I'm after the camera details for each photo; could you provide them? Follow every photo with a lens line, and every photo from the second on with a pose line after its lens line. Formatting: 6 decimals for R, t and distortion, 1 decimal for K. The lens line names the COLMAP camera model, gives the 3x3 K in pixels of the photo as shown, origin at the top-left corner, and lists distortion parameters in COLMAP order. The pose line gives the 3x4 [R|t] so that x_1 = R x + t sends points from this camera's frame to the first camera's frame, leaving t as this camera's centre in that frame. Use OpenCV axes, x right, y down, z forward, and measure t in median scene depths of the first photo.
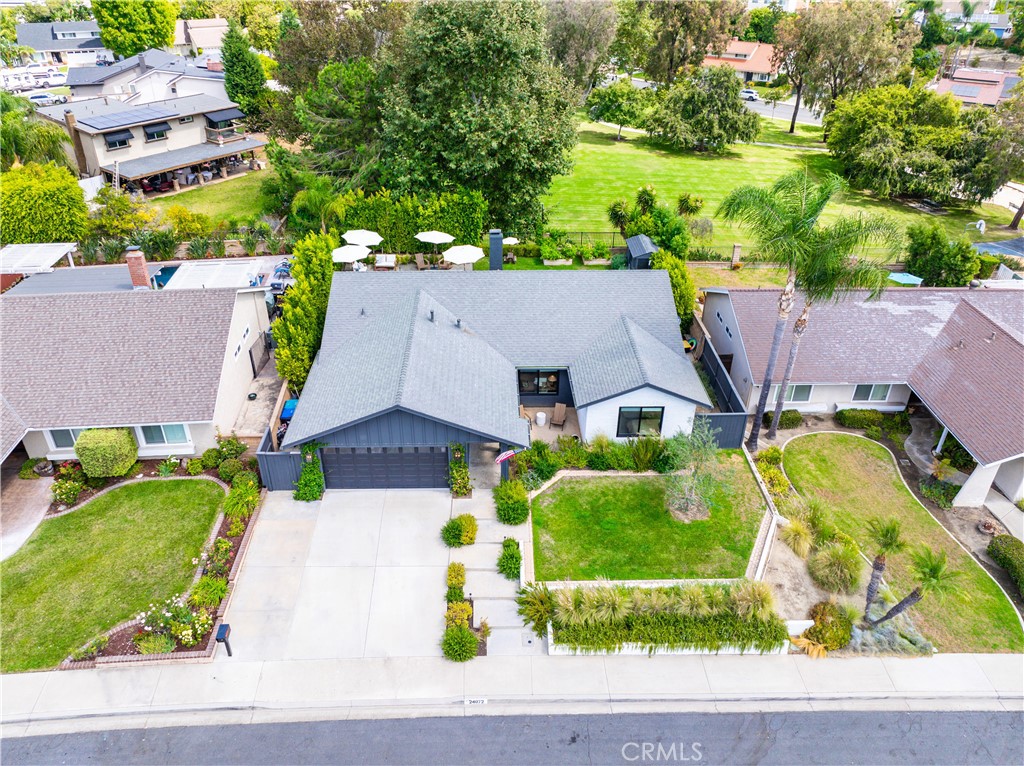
lens RADIAL K [[726.2, 0, 512.0], [0, 726.2, 383.0], [0, 0, 1]] dist [-0.027932, 0.002212]
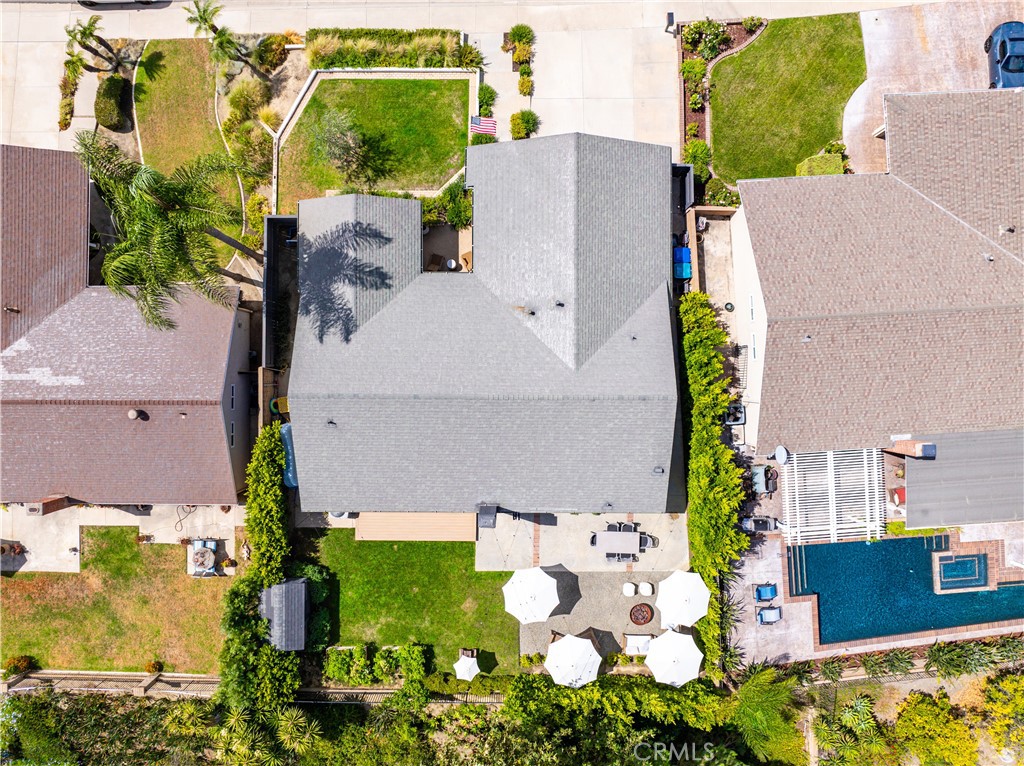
lens RADIAL K [[726.2, 0, 512.0], [0, 726.2, 383.0], [0, 0, 1]] dist [-0.027932, 0.002212]
pose [[-0.999106, -0.039539, -0.014931, -0.042291], [0.007562, -0.514810, 0.857271, -0.981936], [-0.041582, 0.856392, 0.514649, 0.613345]]
